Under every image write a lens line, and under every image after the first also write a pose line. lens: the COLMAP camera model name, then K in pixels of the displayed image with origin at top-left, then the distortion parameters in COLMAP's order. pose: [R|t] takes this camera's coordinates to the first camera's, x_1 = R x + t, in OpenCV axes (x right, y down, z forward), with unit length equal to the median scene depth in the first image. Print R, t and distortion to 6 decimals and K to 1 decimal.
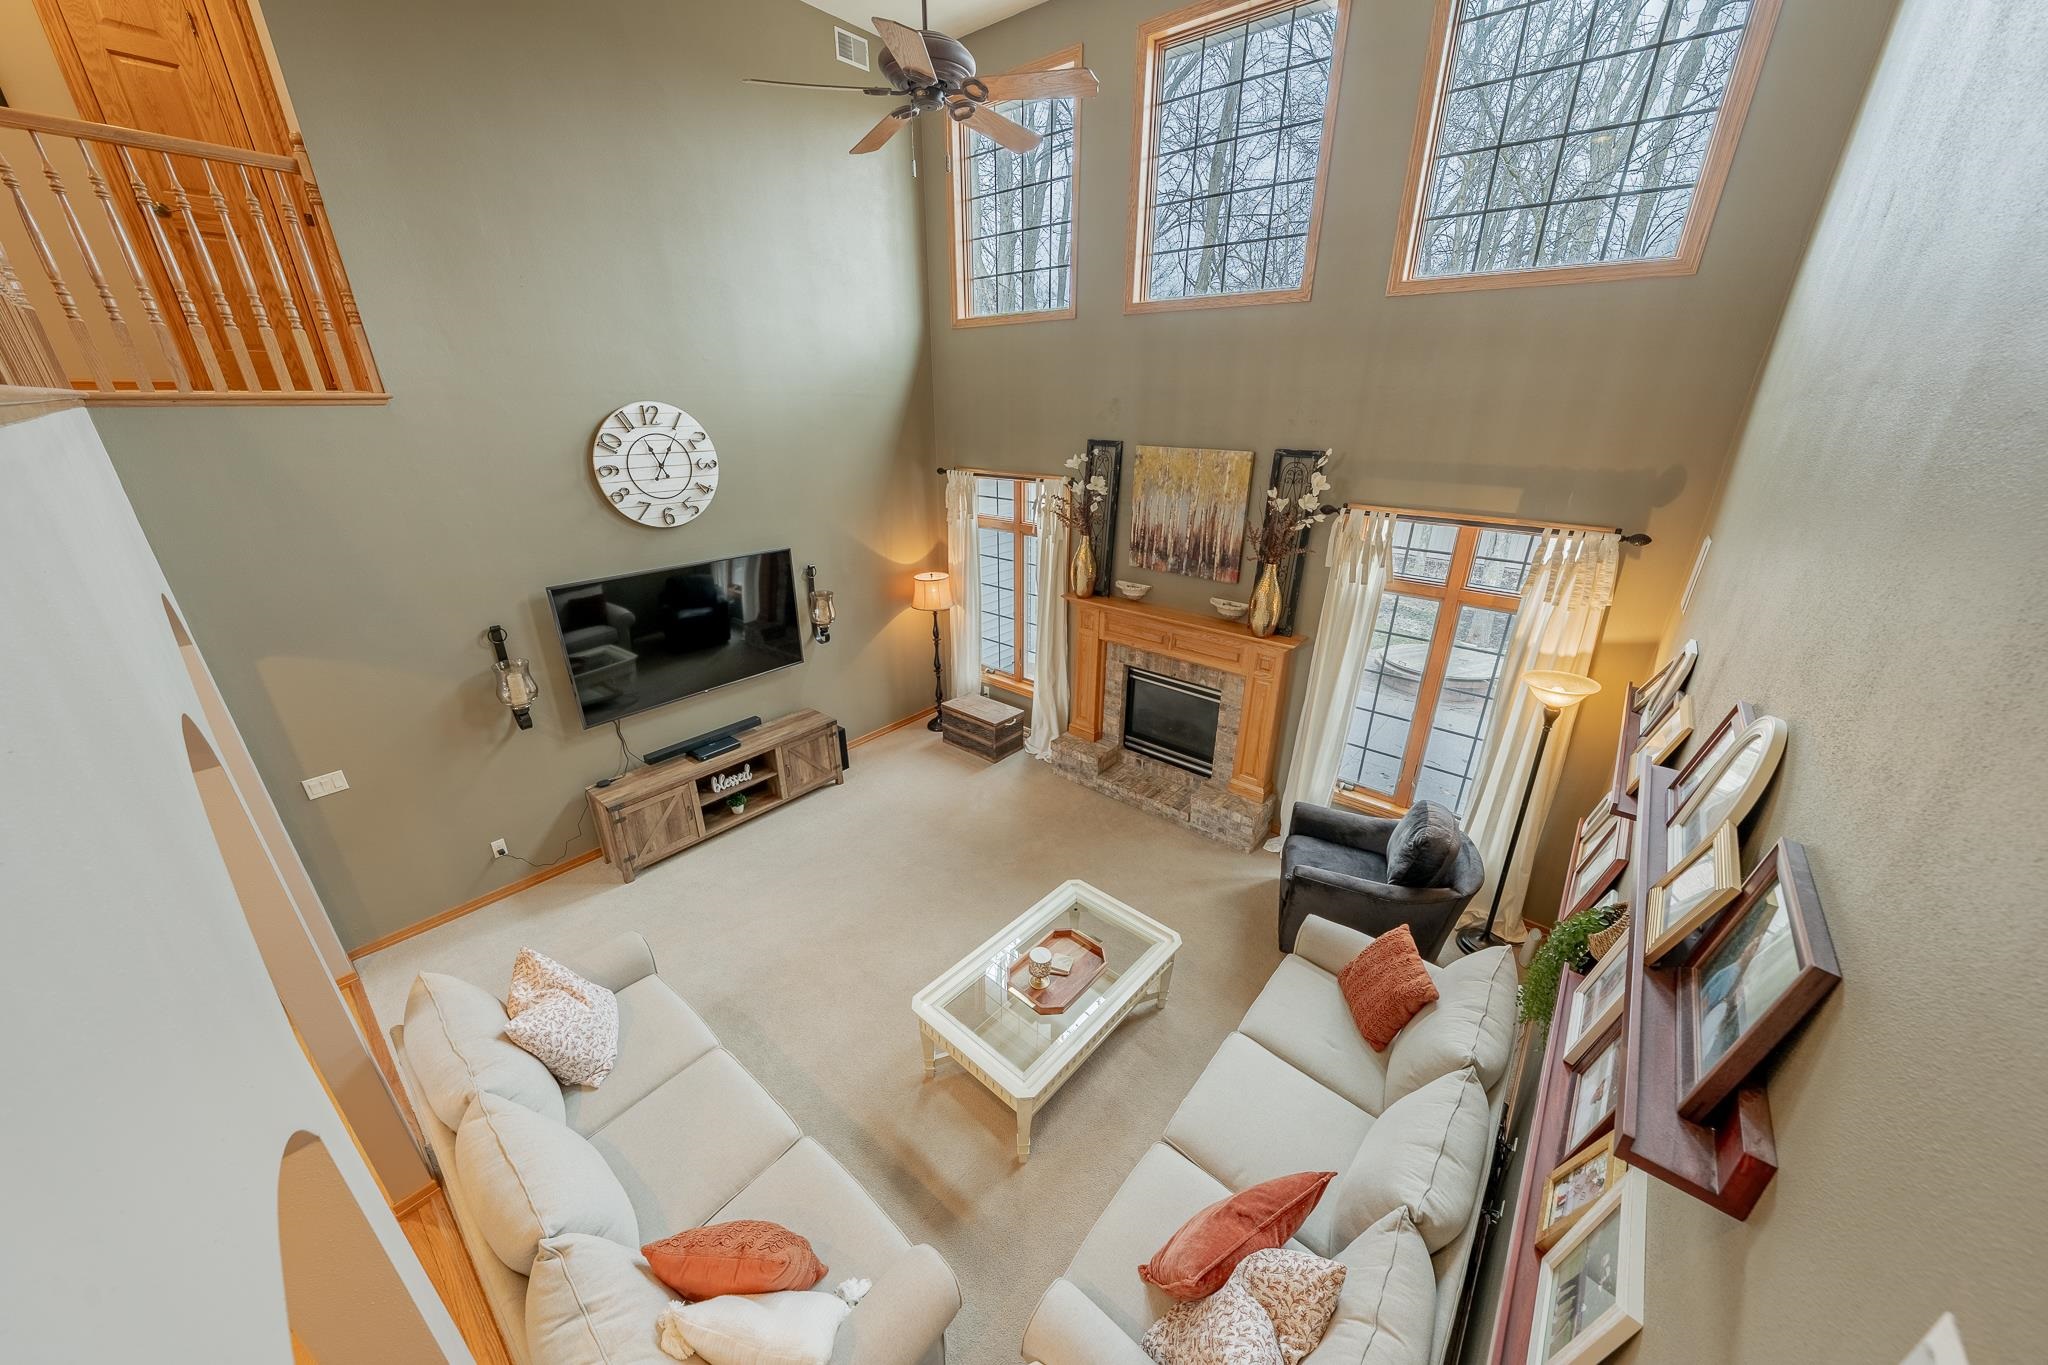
lens RADIAL K [[699.8, 0, 1025.3], [0, 699.8, 675.4], [0, 0, 1]] dist [-0.004455, -0.000402]
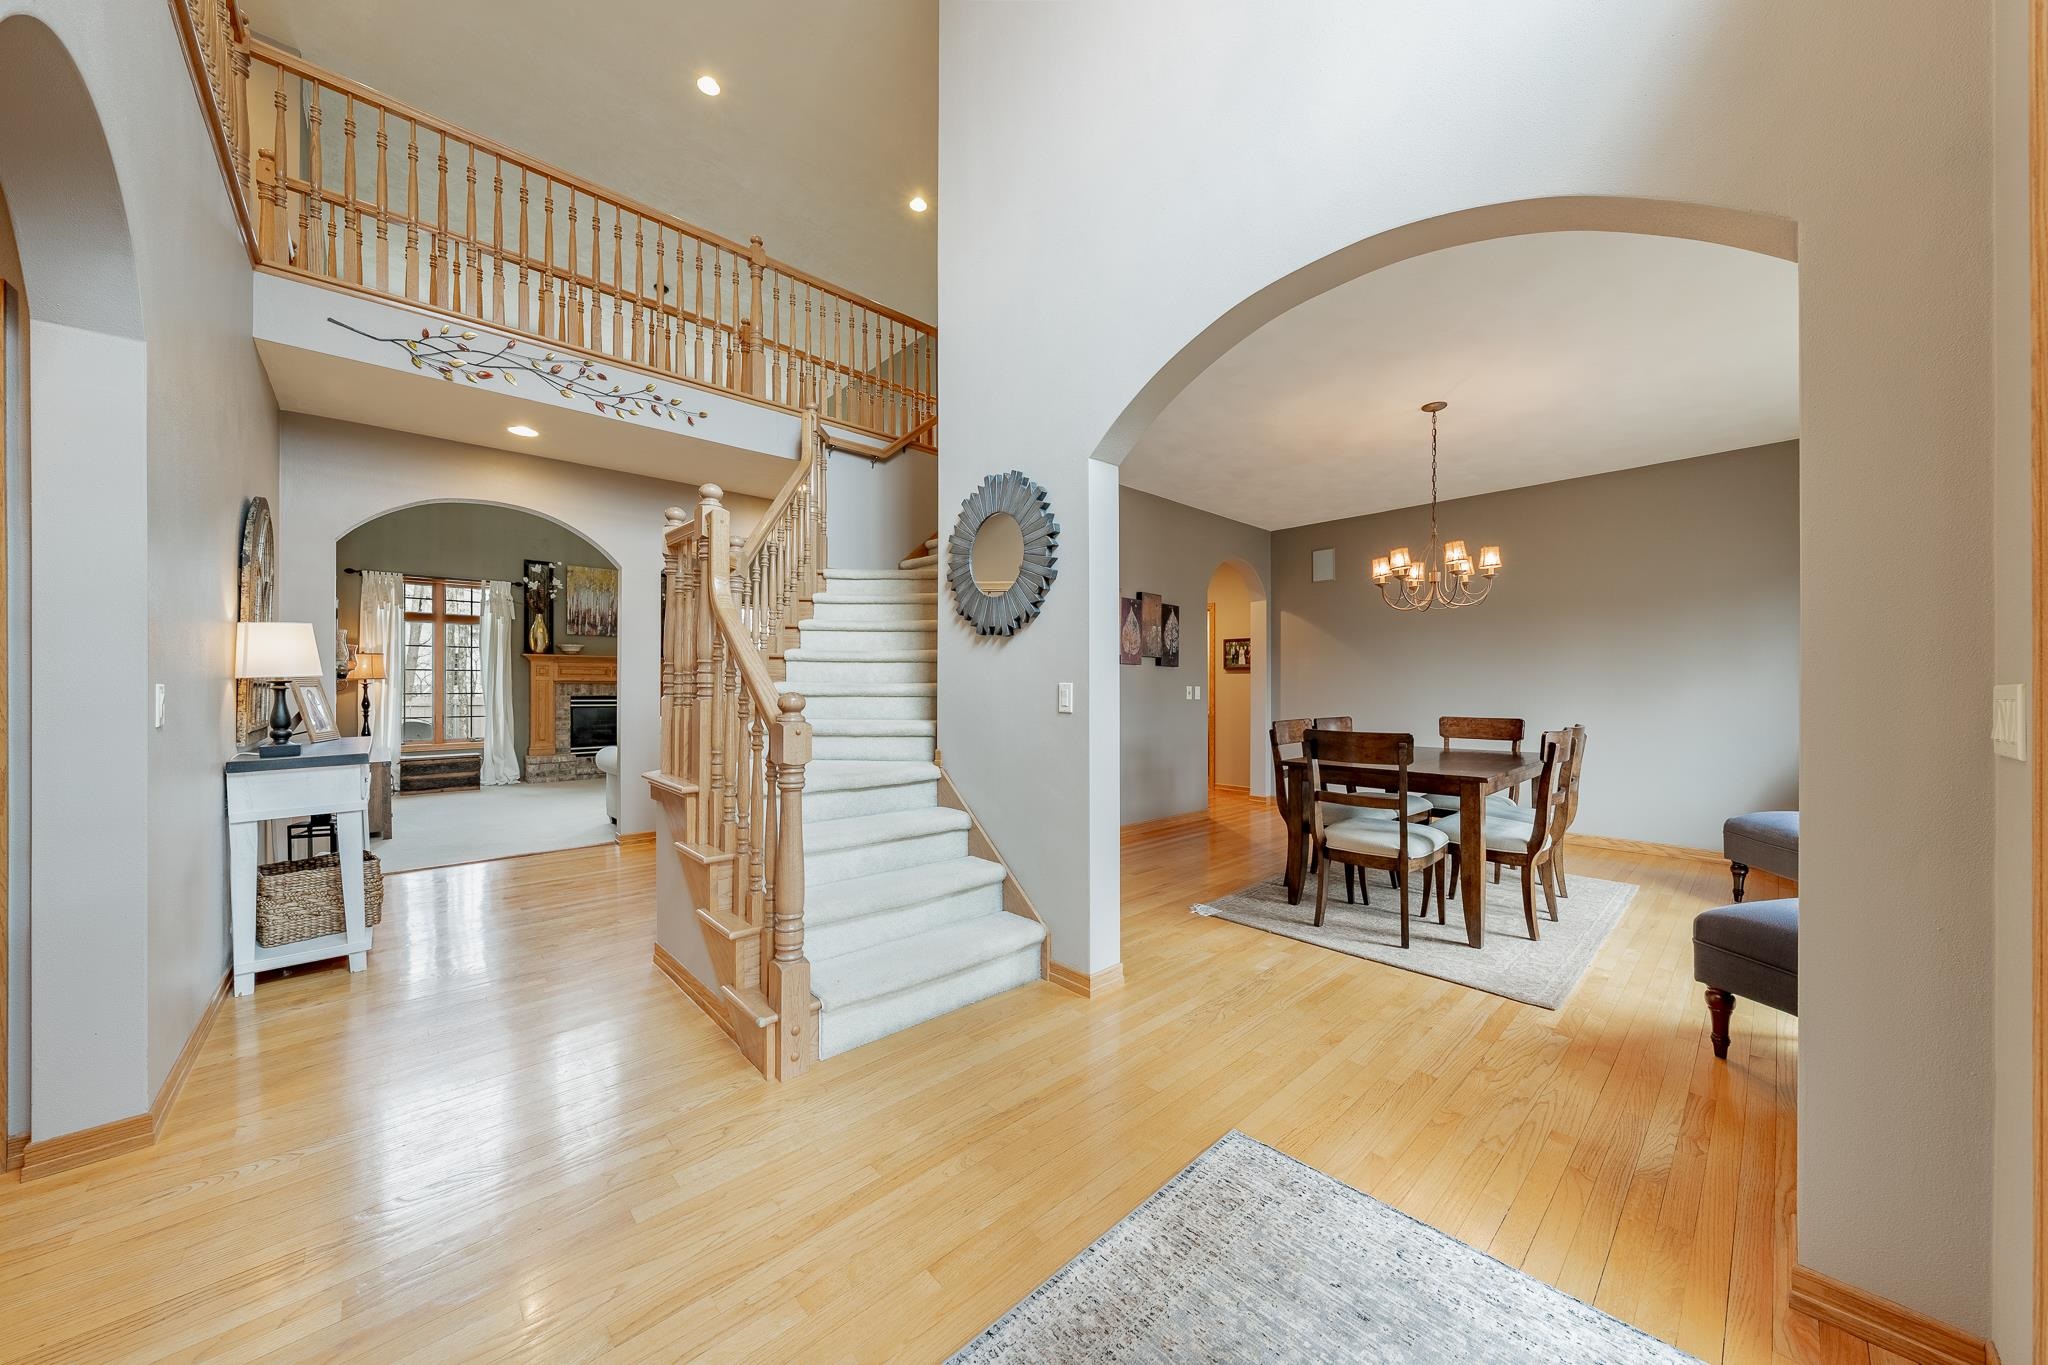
lens RADIAL K [[699.8, 0, 1055.0], [0, 699.8, 674.6], [0, 0, 1]] dist [-0.004455, -0.000402]
pose [[0.113289, 0.012895, 0.993478, -1.471663], [0.377883, 0.924213, -0.055087, 0.495973], [-0.918896, 0.381660, 0.099830, -0.204263]]
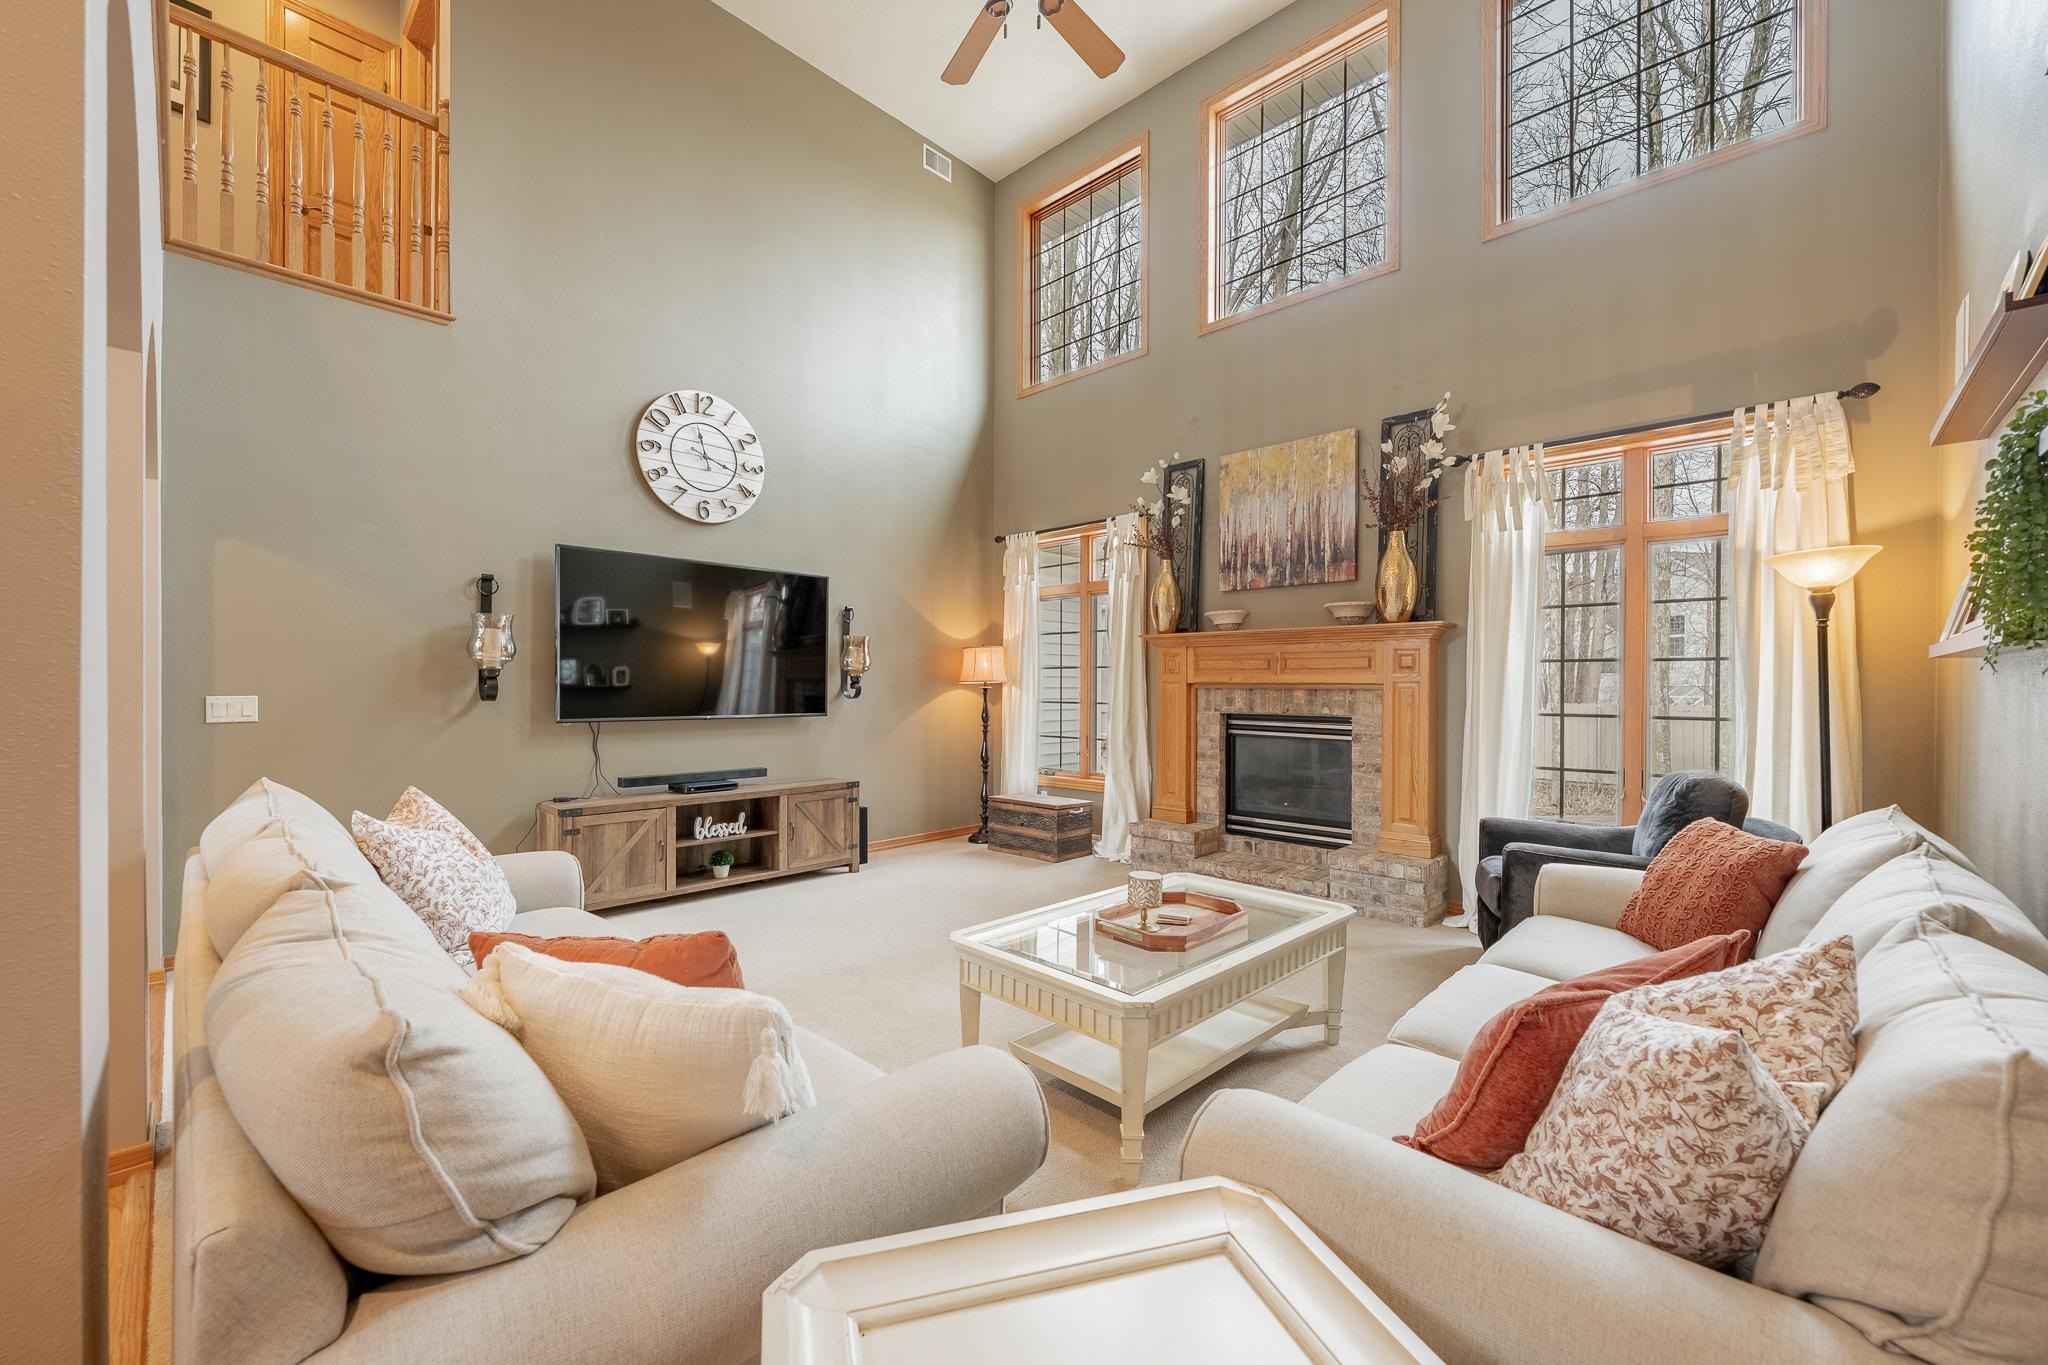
lens RADIAL K [[800.2, 0, 1025.0], [0, 800.2, 689.0], [0, 0, 1]] dist [-0.004892, 0.000990]
pose [[0.998232, 0.001677, -0.059417, -0.031860], [-0.024136, 0.924920, -0.379394, 0.351503], [0.054320, 0.380157, 0.923325, 0.149097]]
